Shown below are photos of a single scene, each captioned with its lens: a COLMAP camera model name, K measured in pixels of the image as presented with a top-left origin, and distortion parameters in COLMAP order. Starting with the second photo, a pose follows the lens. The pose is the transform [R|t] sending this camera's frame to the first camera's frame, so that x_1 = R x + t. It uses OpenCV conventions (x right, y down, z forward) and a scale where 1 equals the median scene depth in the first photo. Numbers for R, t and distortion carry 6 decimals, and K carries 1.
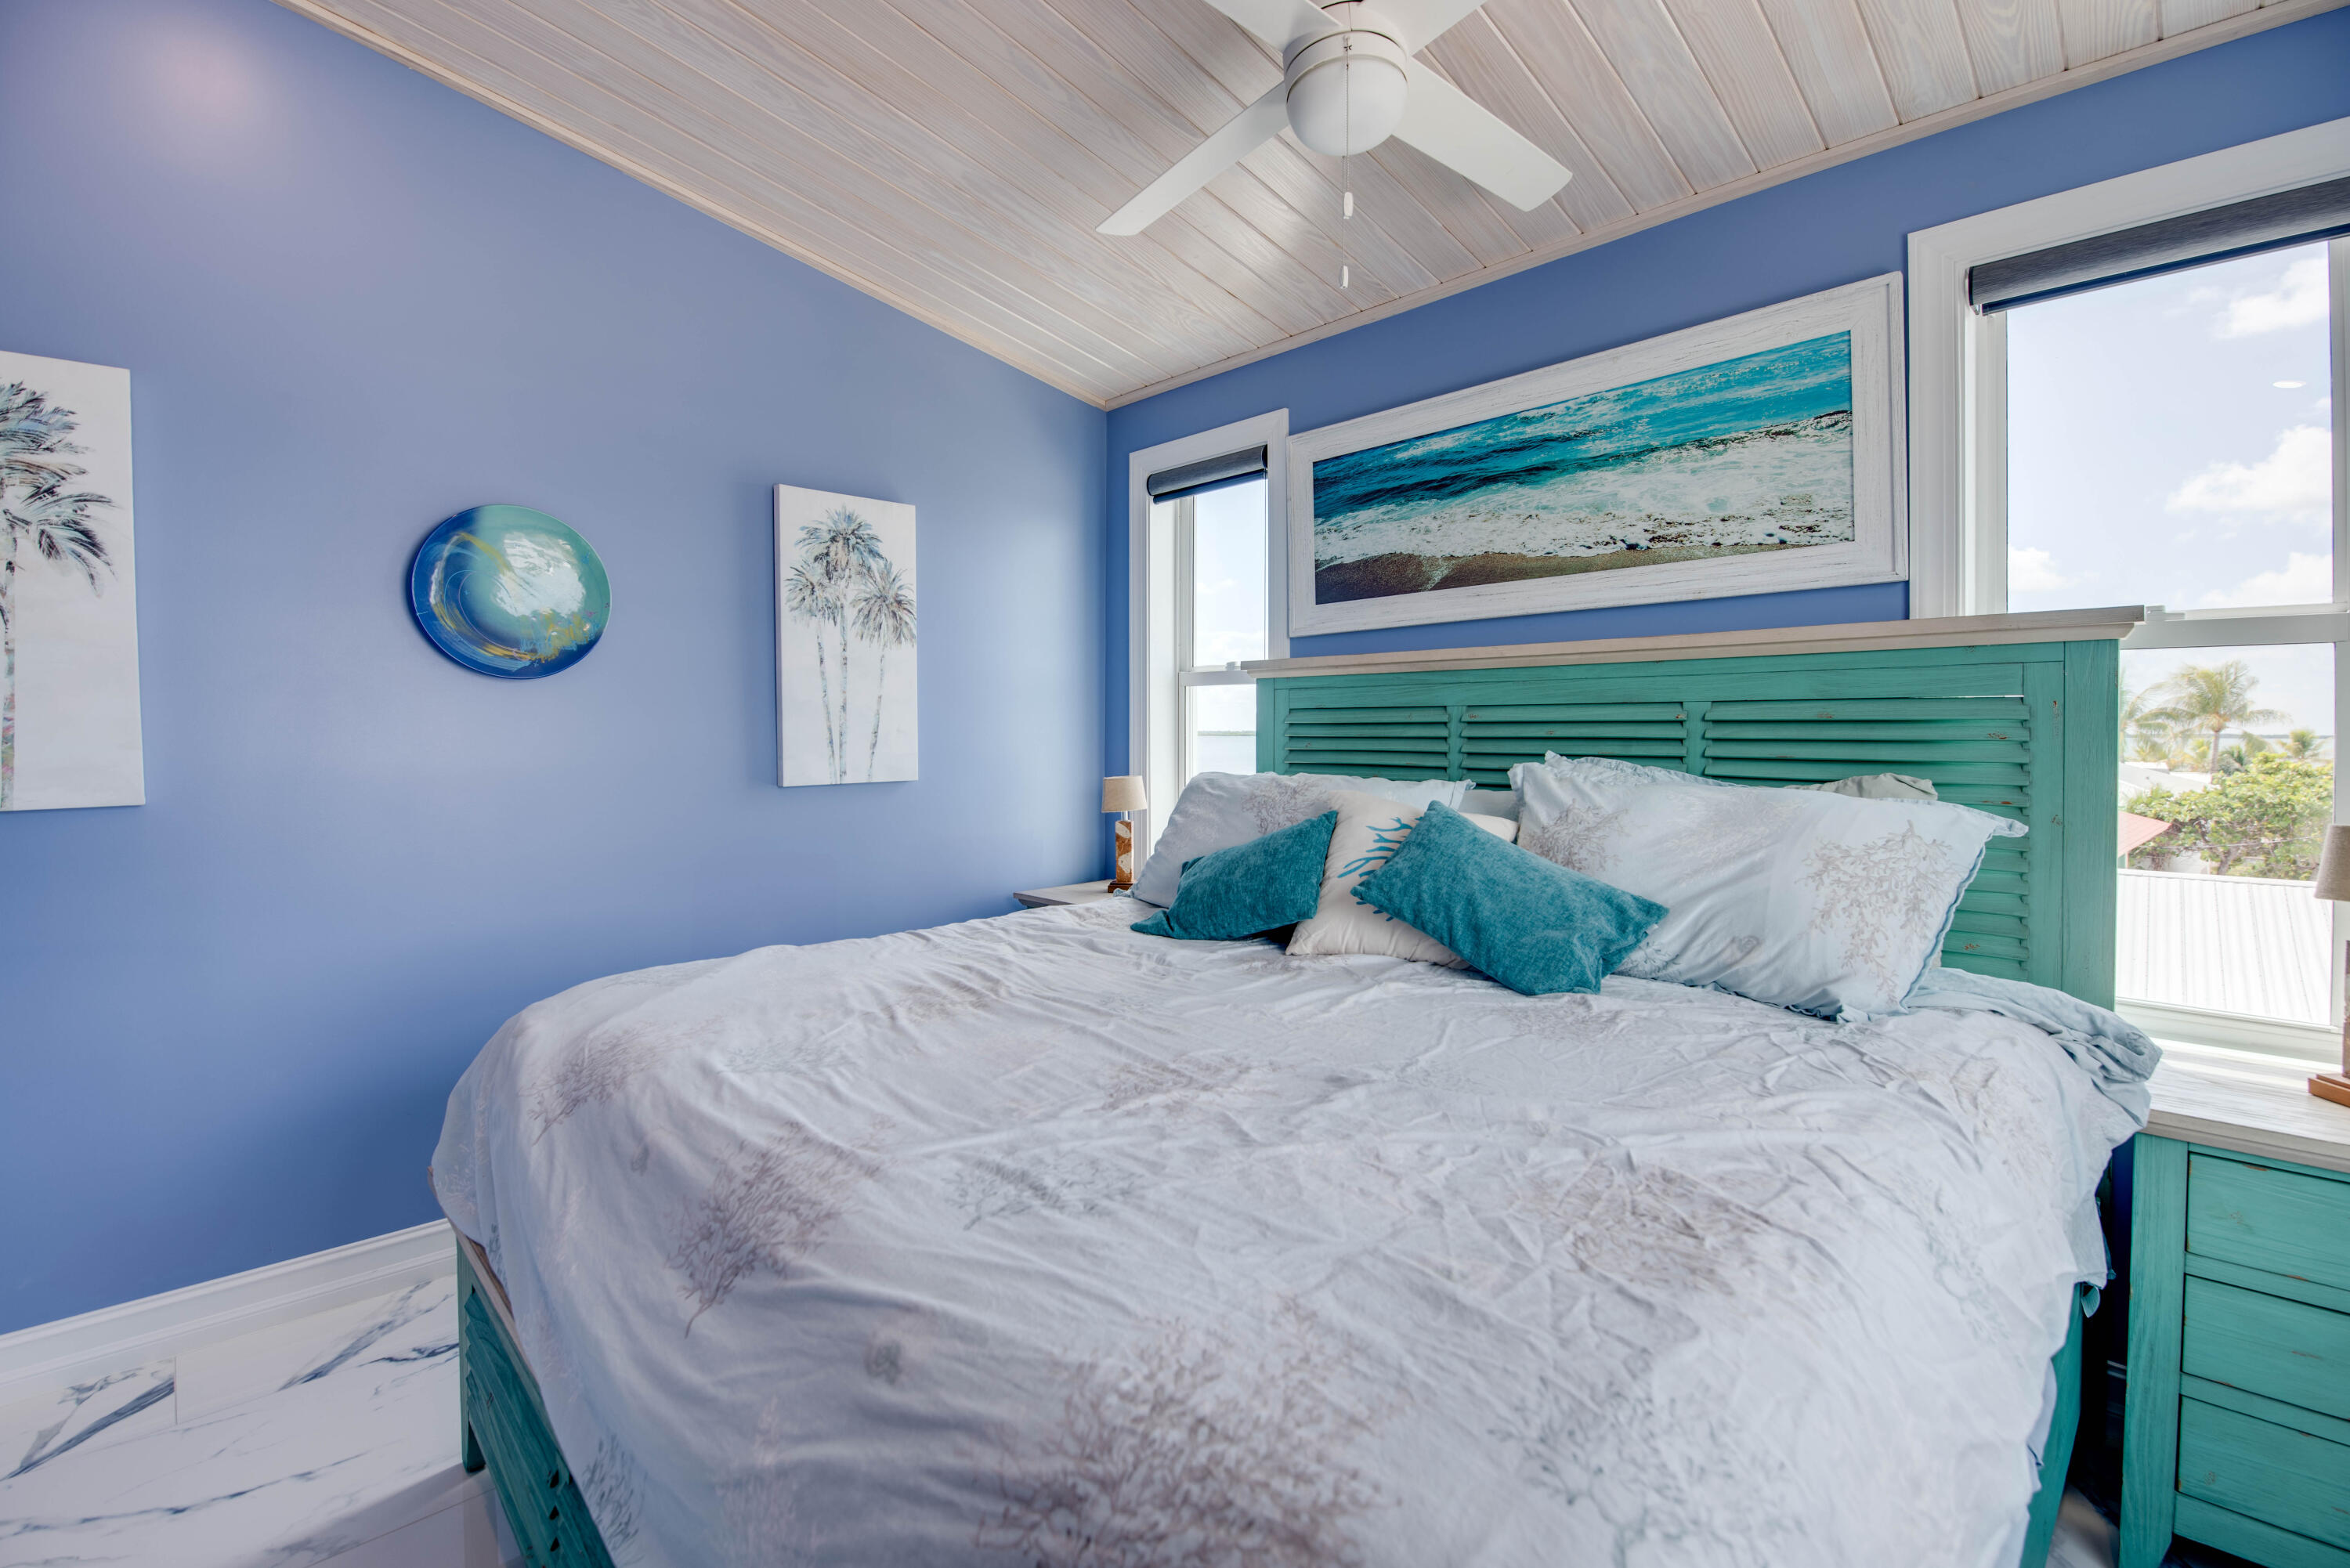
lens RADIAL K [[1056.3, 0, 1176.6], [0, 1056.3, 730.5], [0, 0, 1]] dist [-0.004128, -0.001039]
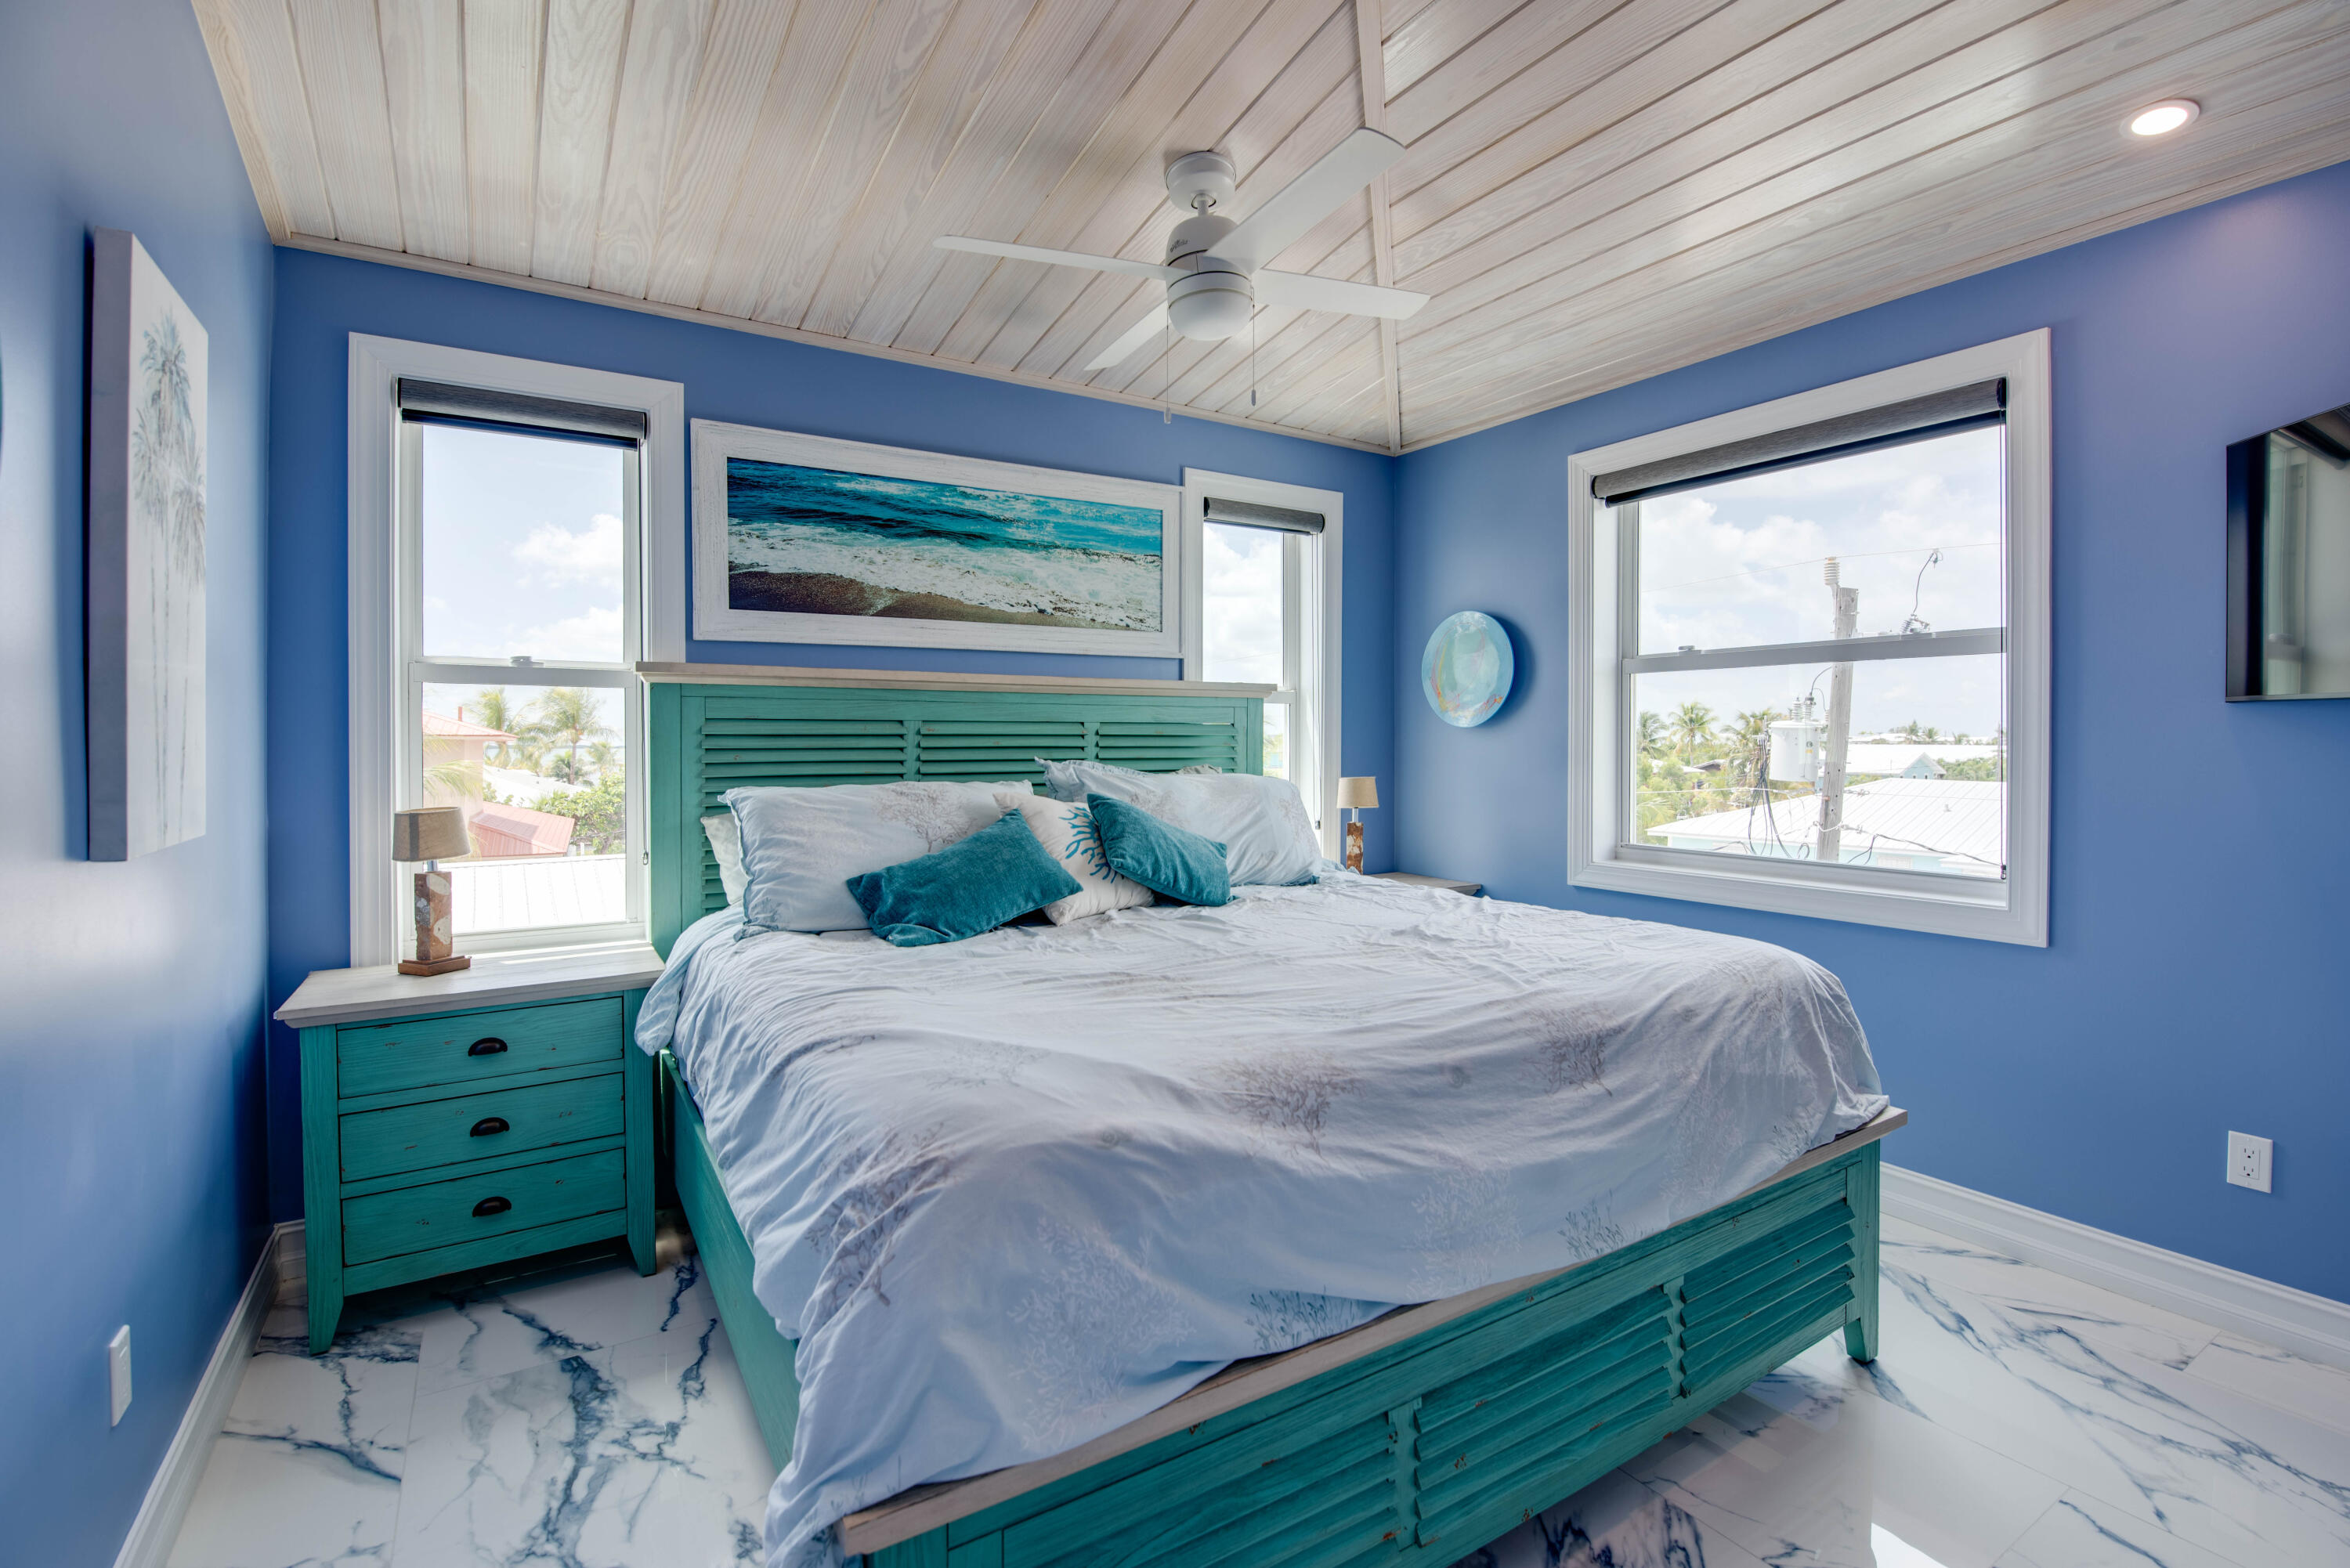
lens RADIAL K [[1058.5, 0, 1175.6], [0, 1058.5, 746.7], [0, 0, 1]] dist [-0.002046, -0.009646]
pose [[0.205501, -0.005476, 0.978642, -0.852515], [0.001812, 0.999985, 0.005215, -0.000328], [-0.978655, 0.000701, 0.205508, 0.498793]]
